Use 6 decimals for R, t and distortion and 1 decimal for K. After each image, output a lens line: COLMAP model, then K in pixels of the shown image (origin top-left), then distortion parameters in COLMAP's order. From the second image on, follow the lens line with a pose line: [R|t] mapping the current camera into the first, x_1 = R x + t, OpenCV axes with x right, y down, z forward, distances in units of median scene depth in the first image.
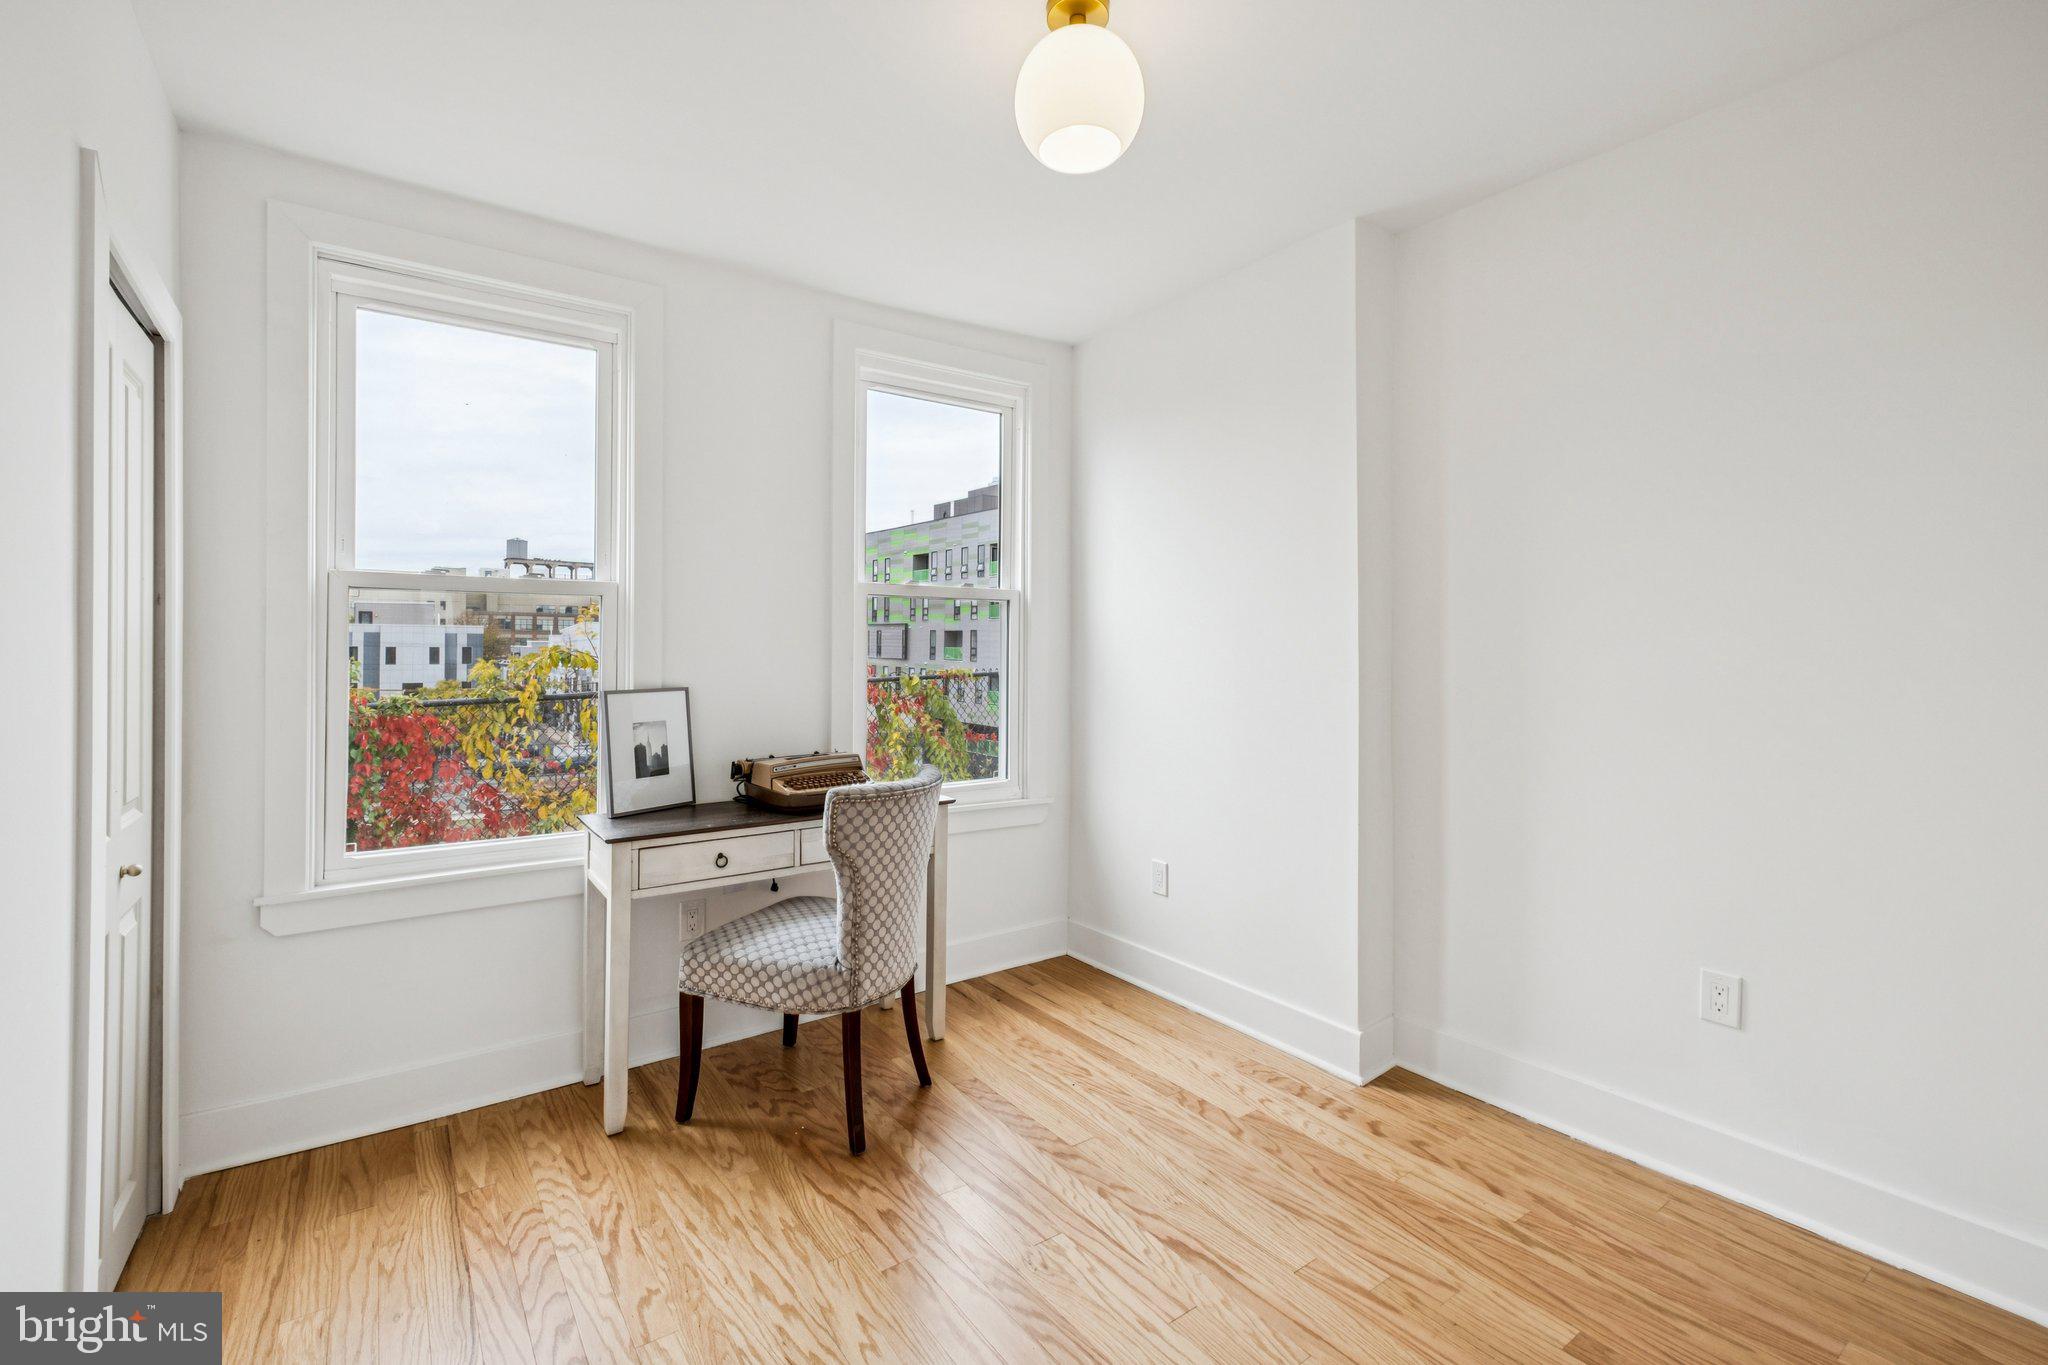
lens RADIAL K [[892.8, 0, 1012.3], [0, 892.8, 670.4], [0, 0, 1]] dist [-0.004186, -0.000456]
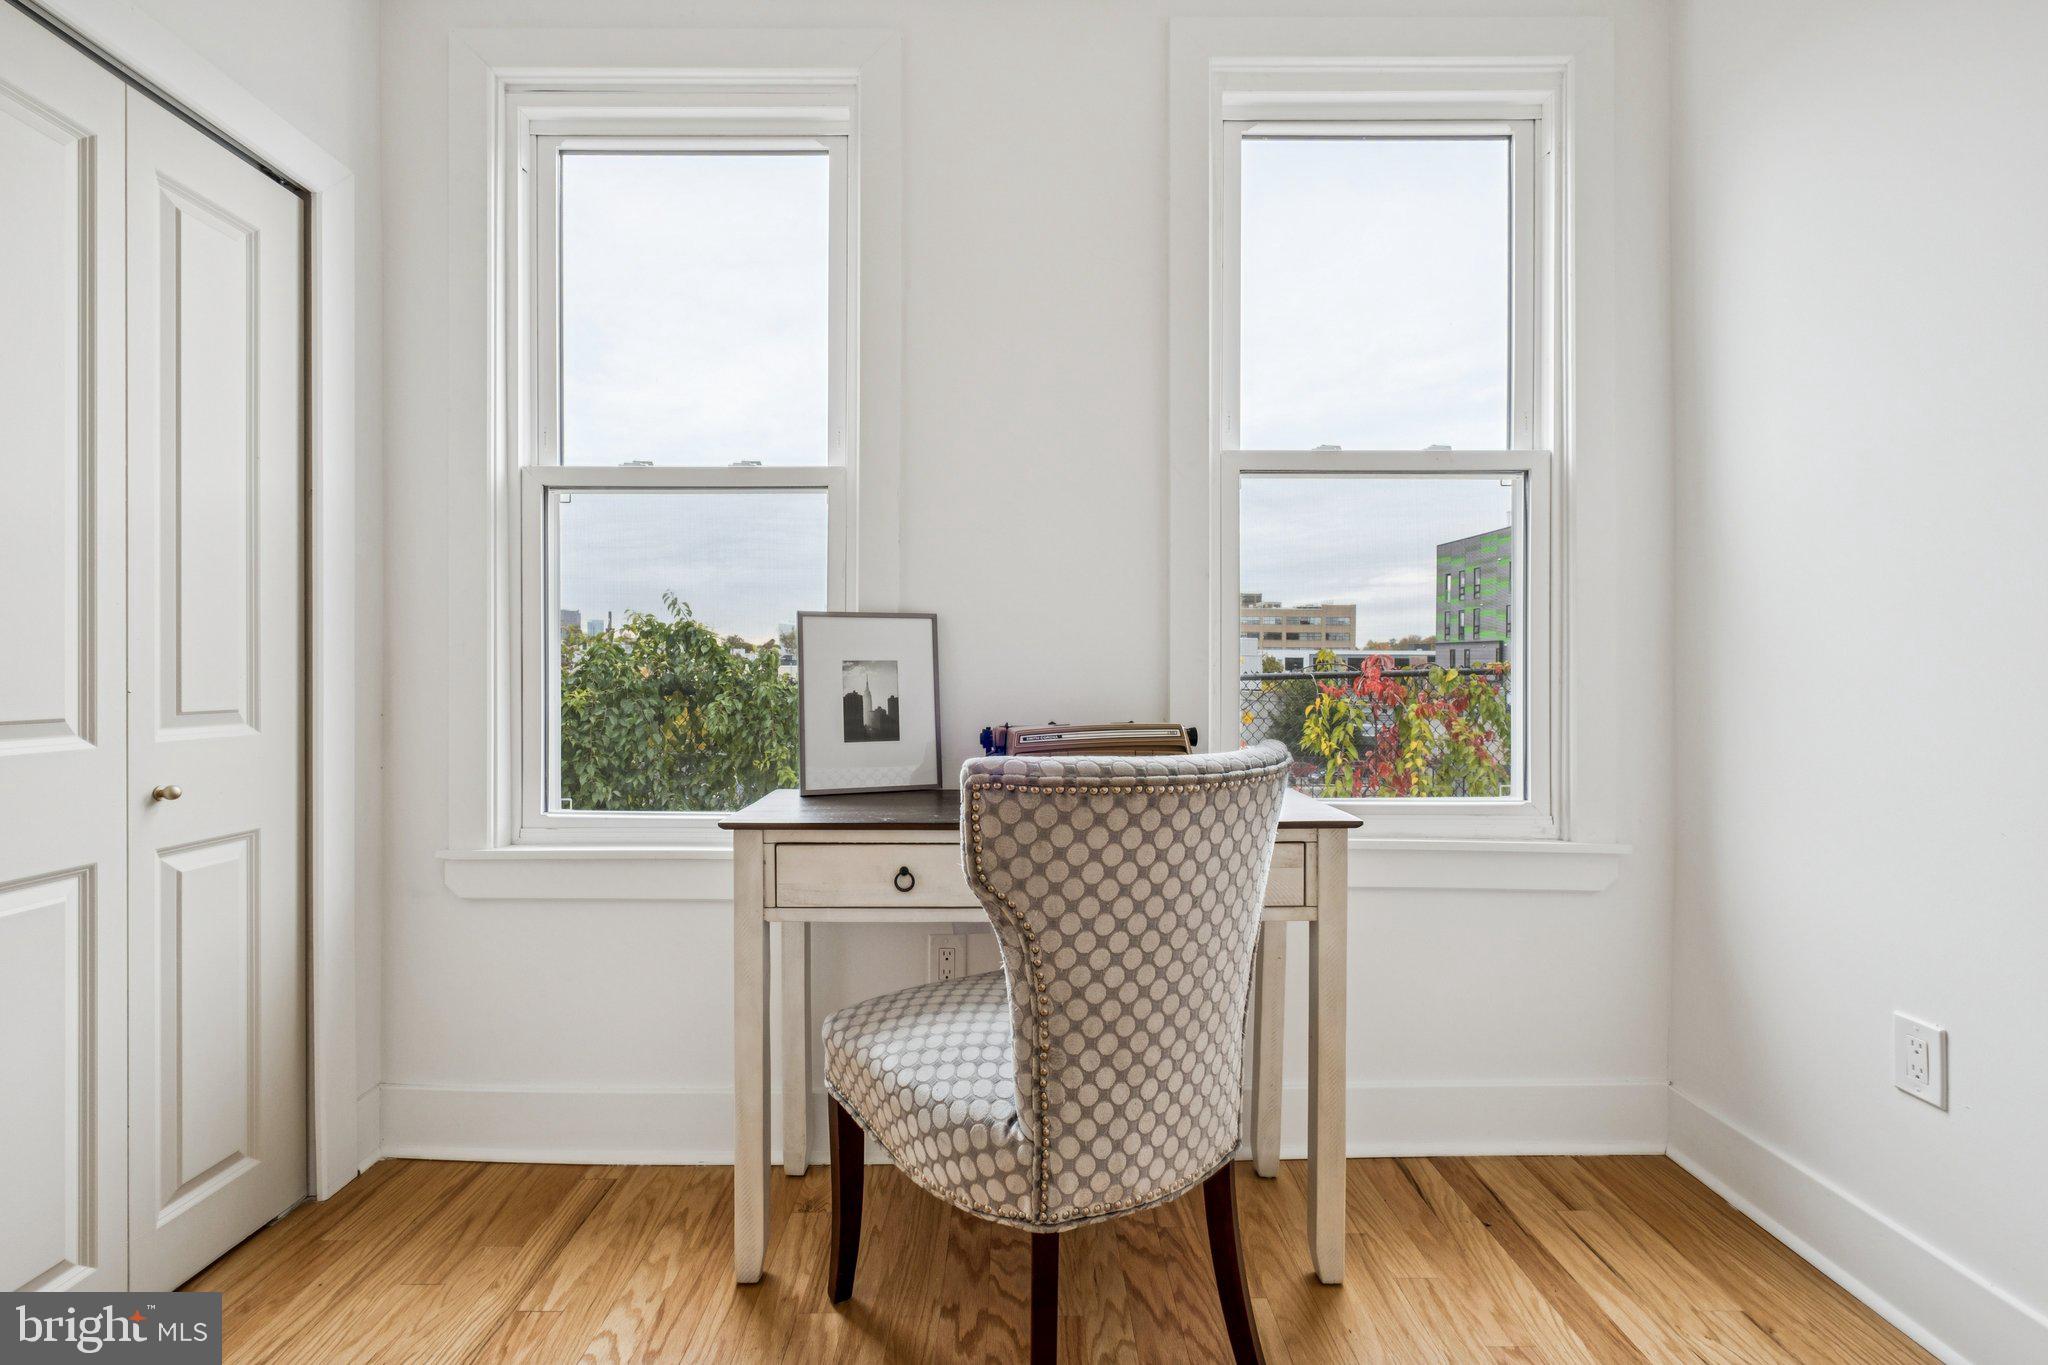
lens RADIAL K [[892.8, 0, 1012.3], [0, 892.8, 670.4], [0, 0, 1]] dist [-0.004186, -0.000456]
pose [[0.812954, -0.002669, -0.582322, 0.084504], [-0.011643, 0.999715, -0.020837, 0.086047], [0.582212, 0.023719, 0.812691, 0.563036]]
